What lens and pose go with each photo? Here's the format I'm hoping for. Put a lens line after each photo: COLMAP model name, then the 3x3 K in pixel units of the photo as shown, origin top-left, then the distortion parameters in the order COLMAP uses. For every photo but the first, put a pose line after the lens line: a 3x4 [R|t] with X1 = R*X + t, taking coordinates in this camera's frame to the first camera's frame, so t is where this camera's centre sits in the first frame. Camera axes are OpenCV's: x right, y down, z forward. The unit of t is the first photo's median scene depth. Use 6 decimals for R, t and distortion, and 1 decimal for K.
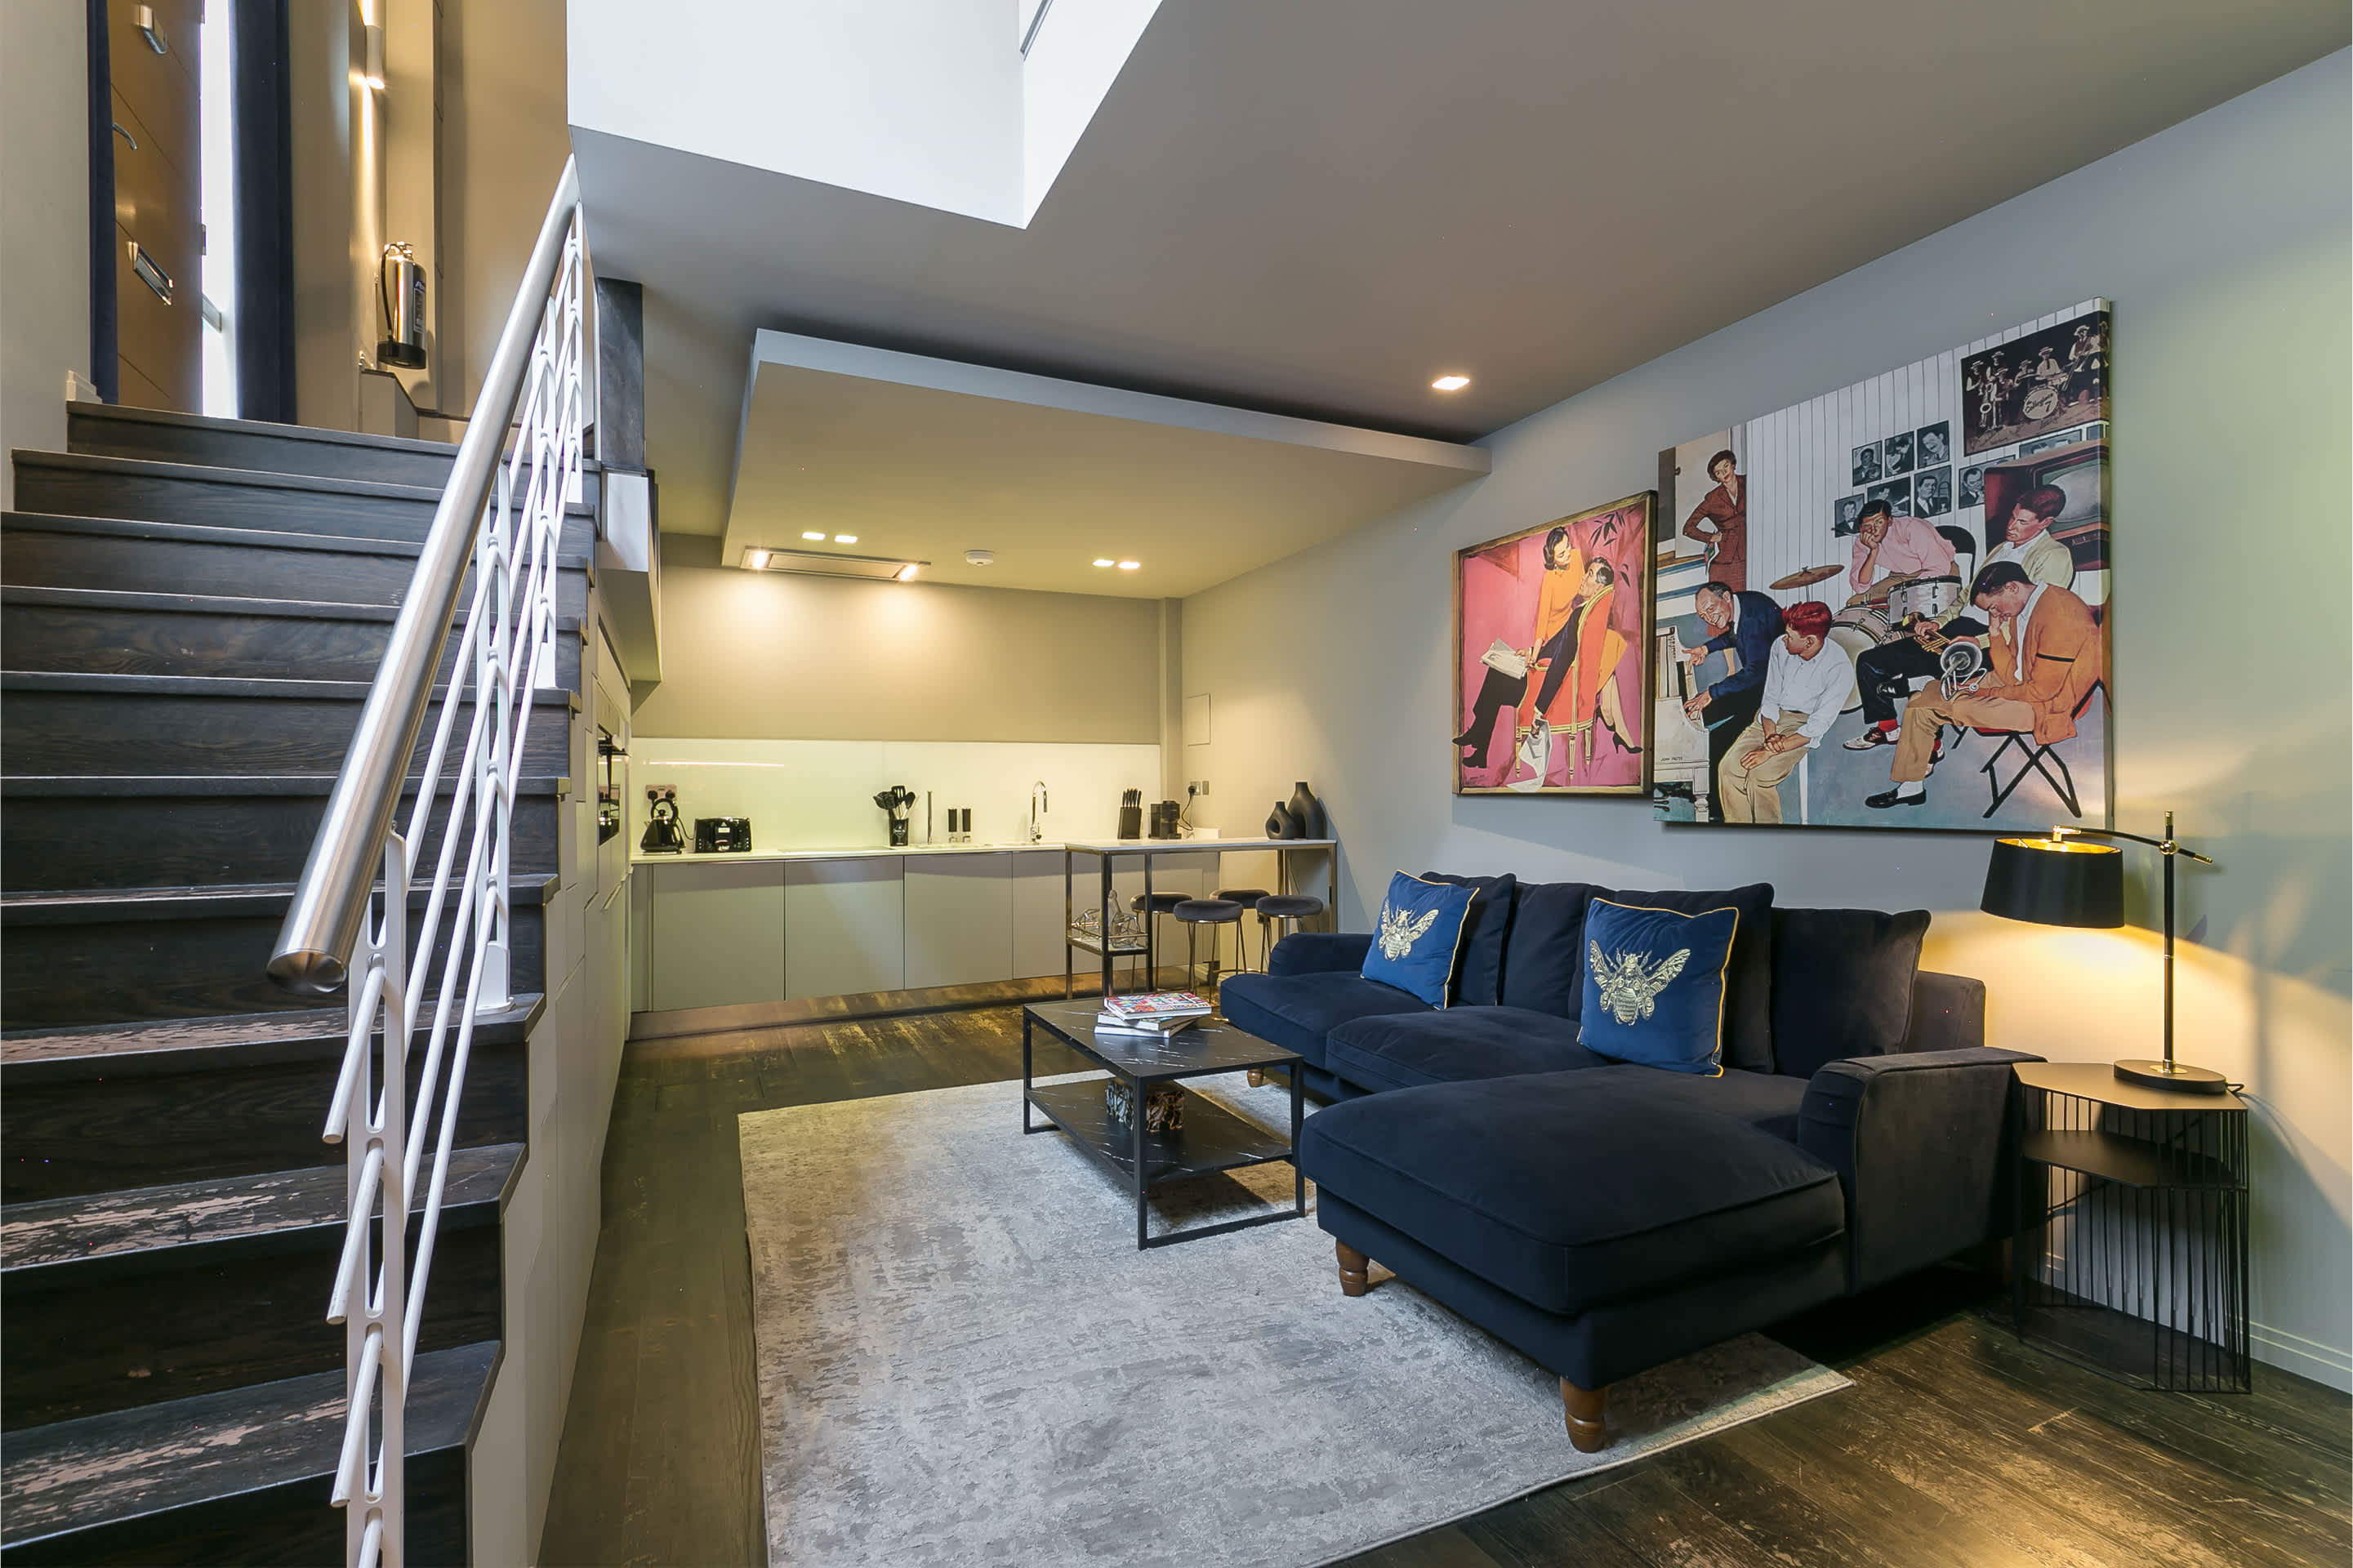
lens RADIAL K [[1085.7, 0, 1269.0], [0, 1085.7, 784.6], [0, 0, 1]] dist [0.012873, -0.000177]
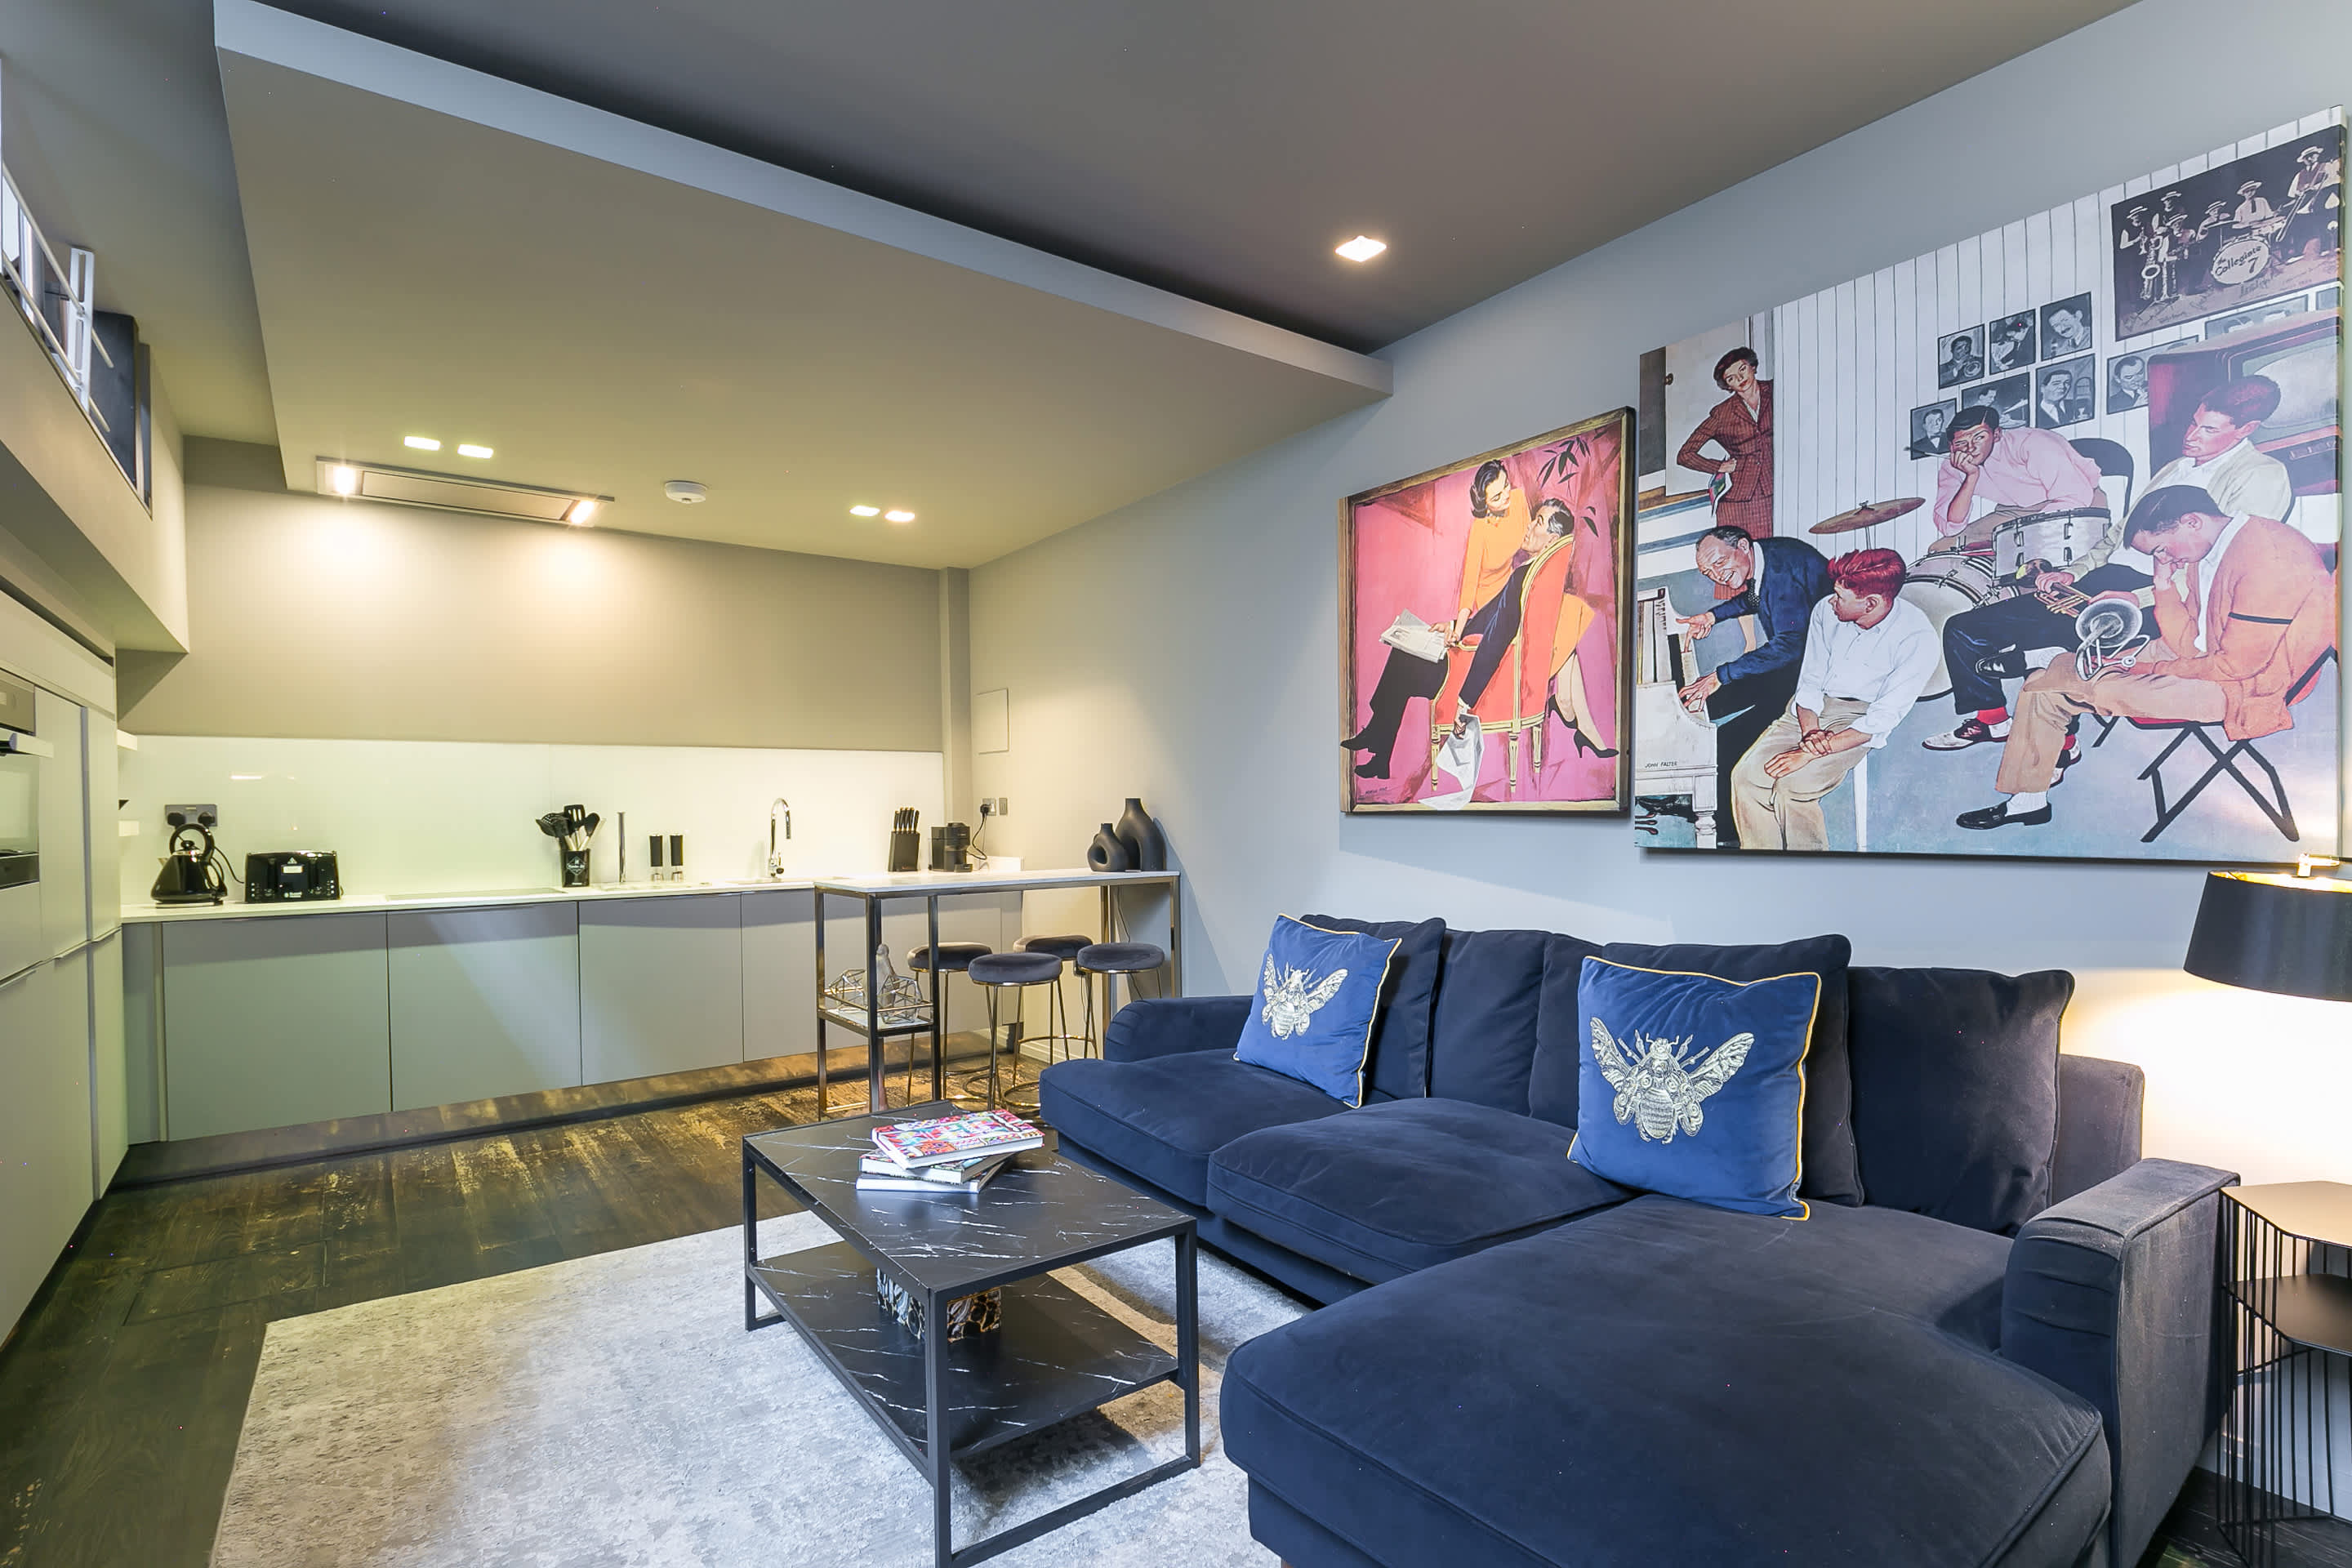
lens RADIAL K [[1095.2, 0, 1257.9], [0, 1095.2, 821.5], [0, 0, 1]] dist [0.014375, -0.009713]
pose [[0.981883, -0.006765, 0.189367, -0.050436], [0.003575, 0.999846, 0.017180, 0.001903], [-0.189454, -0.016192, 0.981756, 0.329774]]
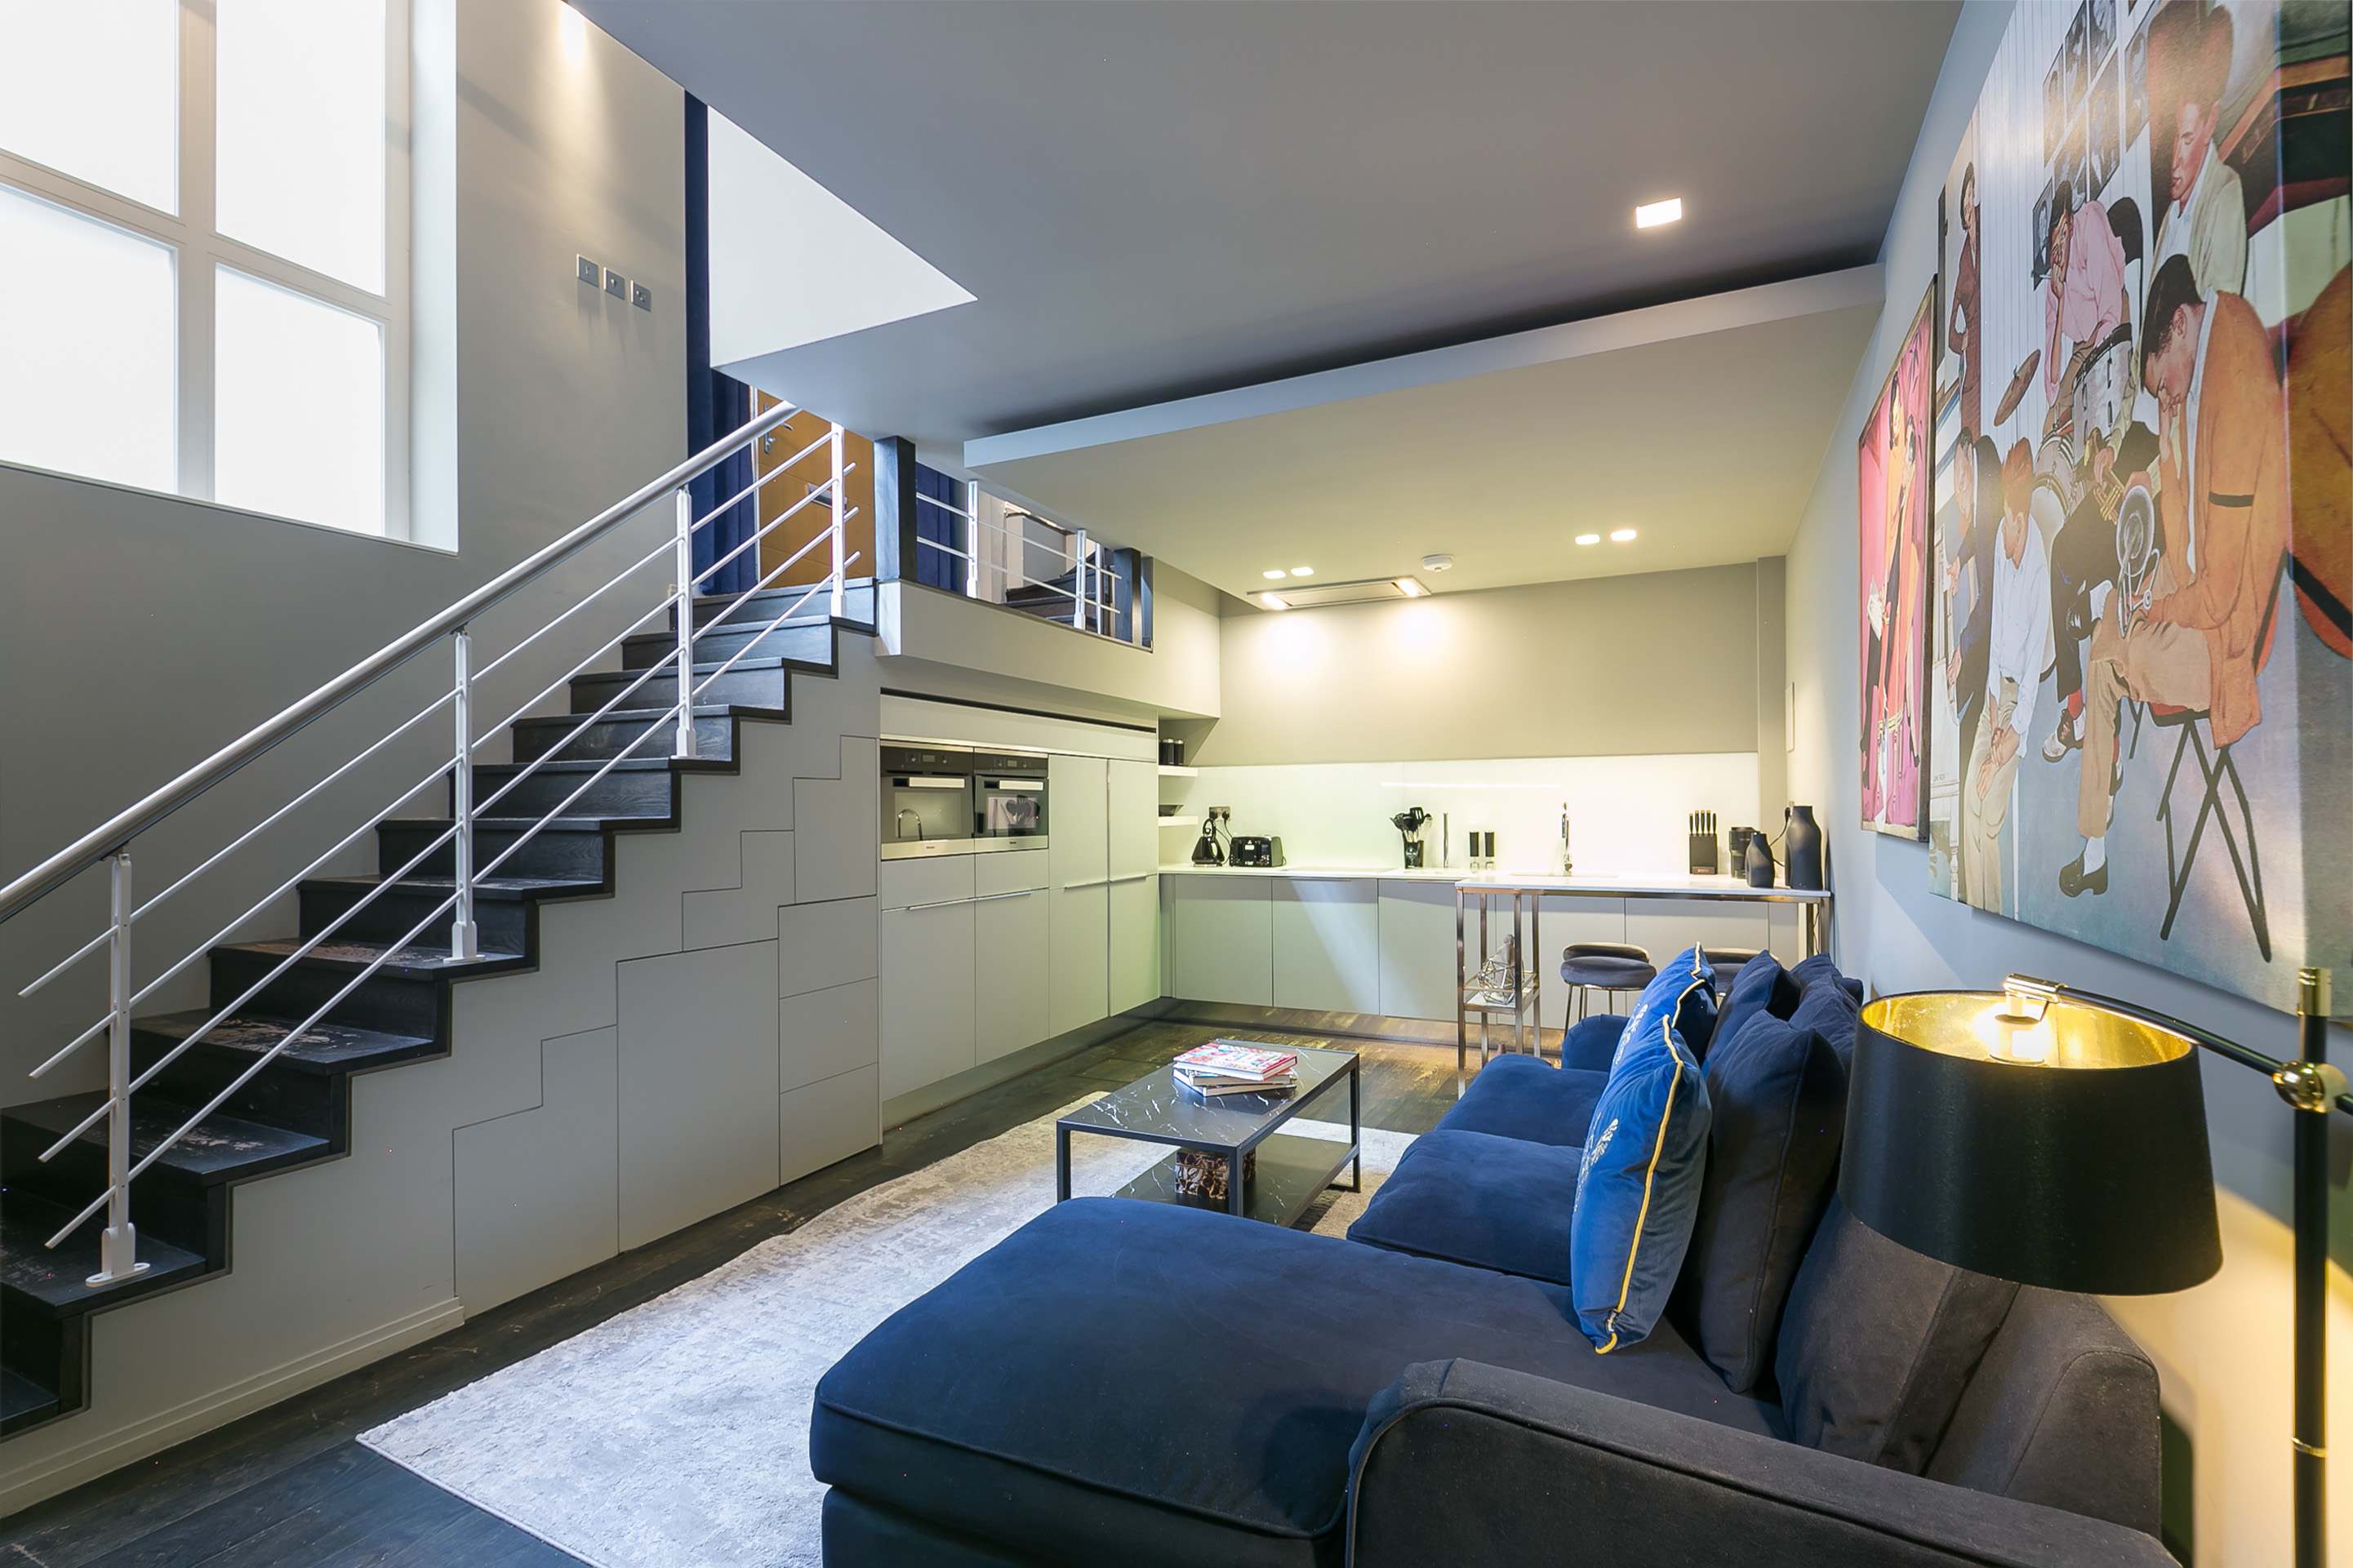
lens RADIAL K [[1142.5, 0, 1171.6], [0, 1142.5, 796.1], [0, 0, 1]] dist [0.015849, -0.000010]
pose [[0.585910, -0.003124, -0.810370, 0.651554], [0.005697, 0.999984, 0.000264, -0.018669], [0.810356, -0.004771, 0.585918, 0.403505]]
